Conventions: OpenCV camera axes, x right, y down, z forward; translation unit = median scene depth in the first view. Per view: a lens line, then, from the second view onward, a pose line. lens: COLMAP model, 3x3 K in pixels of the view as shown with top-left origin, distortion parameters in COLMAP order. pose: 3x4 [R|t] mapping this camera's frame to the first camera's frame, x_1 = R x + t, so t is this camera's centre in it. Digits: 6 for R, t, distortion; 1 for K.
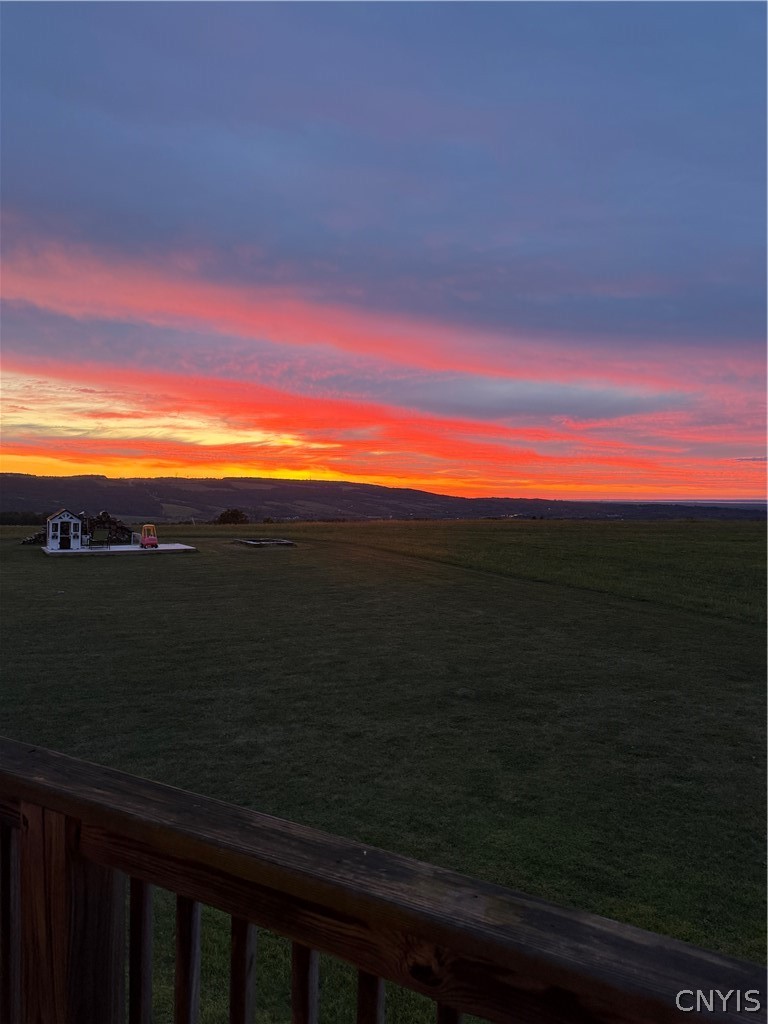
lens RADIAL K [[710.5, 0, 381.9], [0, 710.5, 501.1], [0, 0, 1]] dist [0.146752, -0.242779]
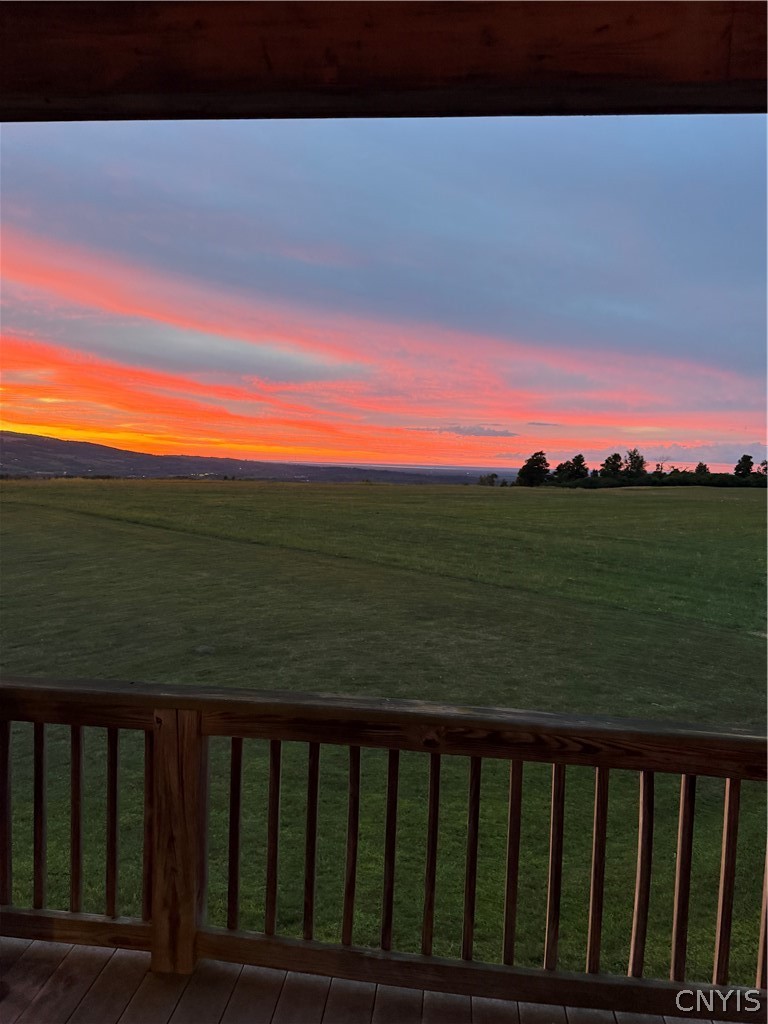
lens RADIAL K [[710.5, 0, 381.9], [0, 710.5, 501.1], [0, 0, 1]] dist [0.146752, -0.242779]
pose [[0.910711, 0.005157, 0.413012, -0.078934], [-0.028605, 0.998309, 0.050609, -0.016616], [-0.412052, -0.057904, 0.909318, -0.073694]]
